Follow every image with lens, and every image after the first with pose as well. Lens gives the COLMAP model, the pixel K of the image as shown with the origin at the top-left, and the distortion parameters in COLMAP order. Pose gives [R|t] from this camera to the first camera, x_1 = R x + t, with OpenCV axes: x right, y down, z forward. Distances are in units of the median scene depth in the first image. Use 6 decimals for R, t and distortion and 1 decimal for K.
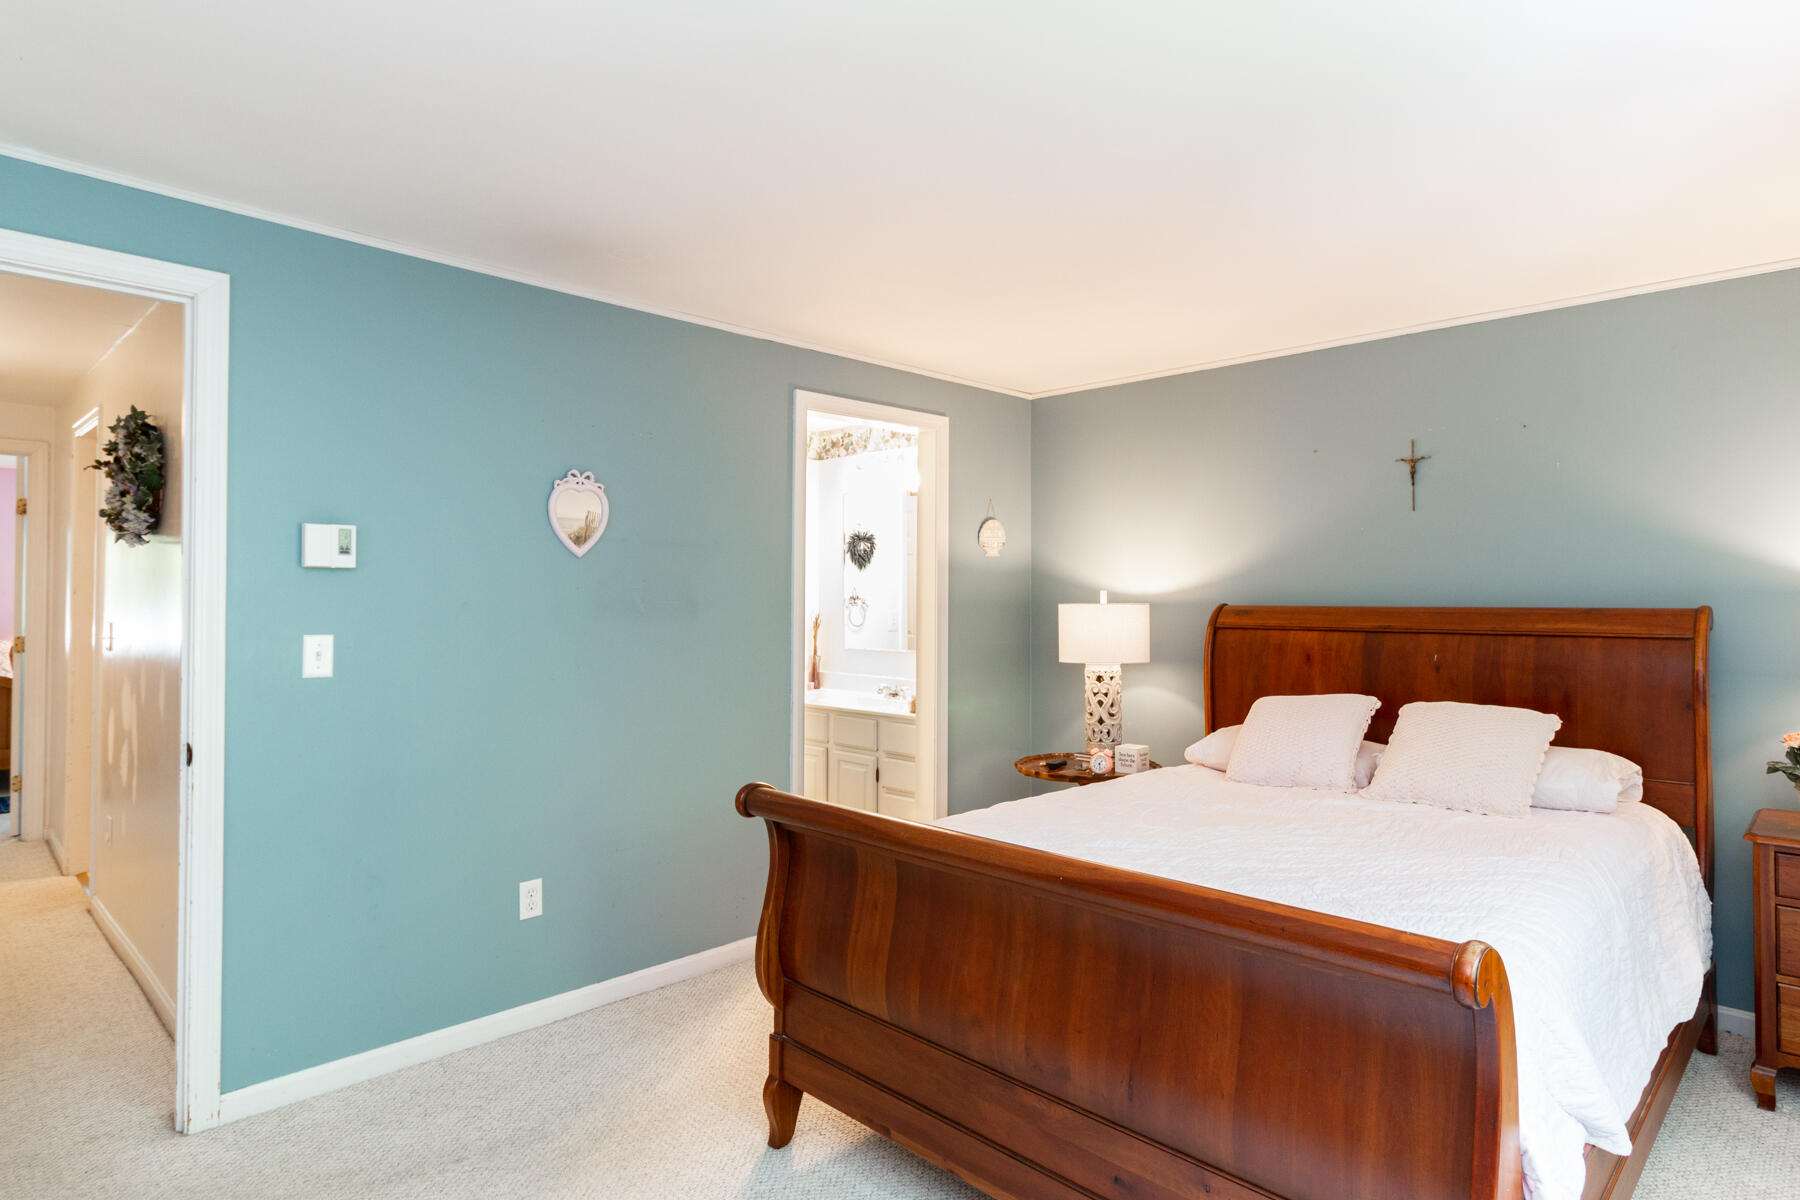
lens RADIAL K [[992.6, 0, 970.9], [0, 992.6, 567.1], [0, 0, 1]] dist [0.002904, 0.002222]
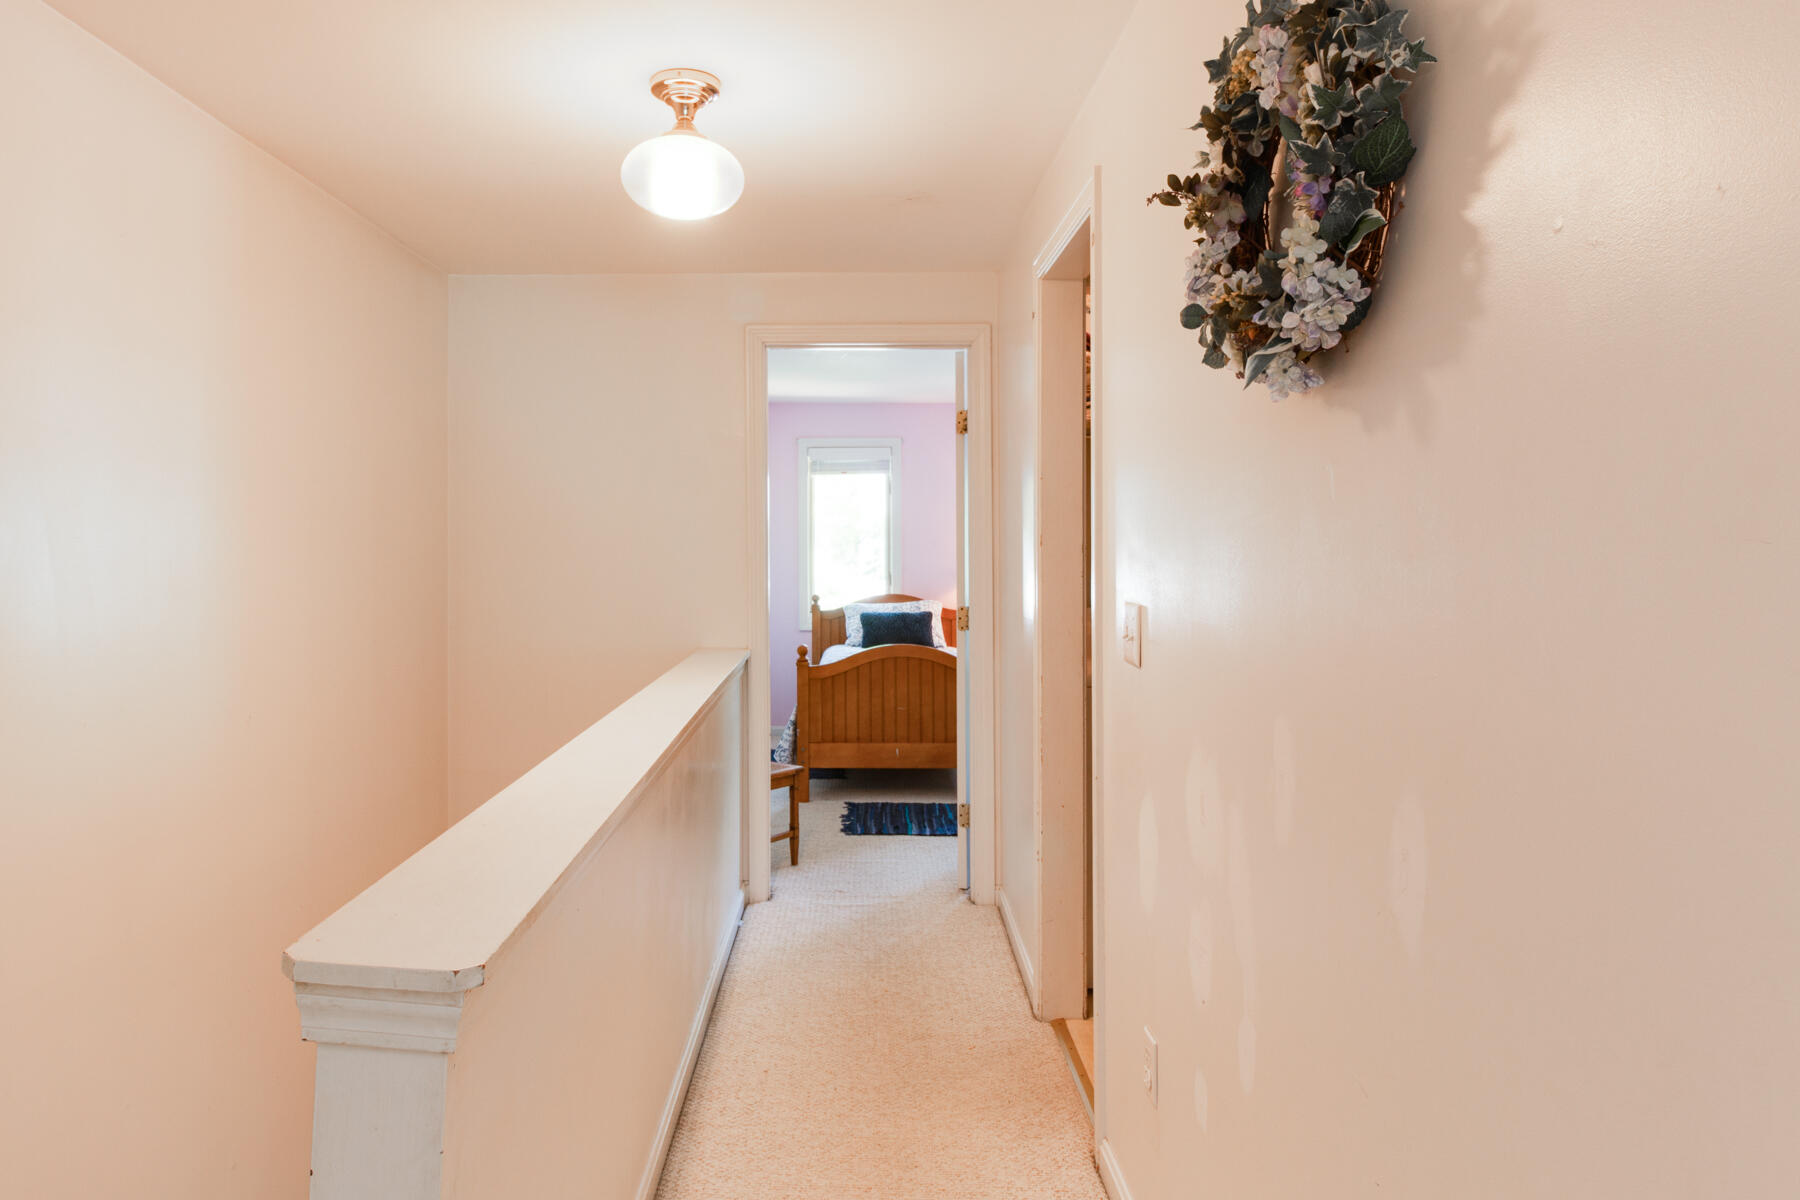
lens RADIAL K [[994.1, 0, 894.7], [0, 994.1, 580.3], [0, 0, 1]] dist [0.001452, -0.000318]
pose [[0.703557, 0.022649, -0.710278, -0.500511], [0.017386, 0.998644, 0.049066, 0.015660], [0.710426, -0.046870, 0.702209, 0.483876]]
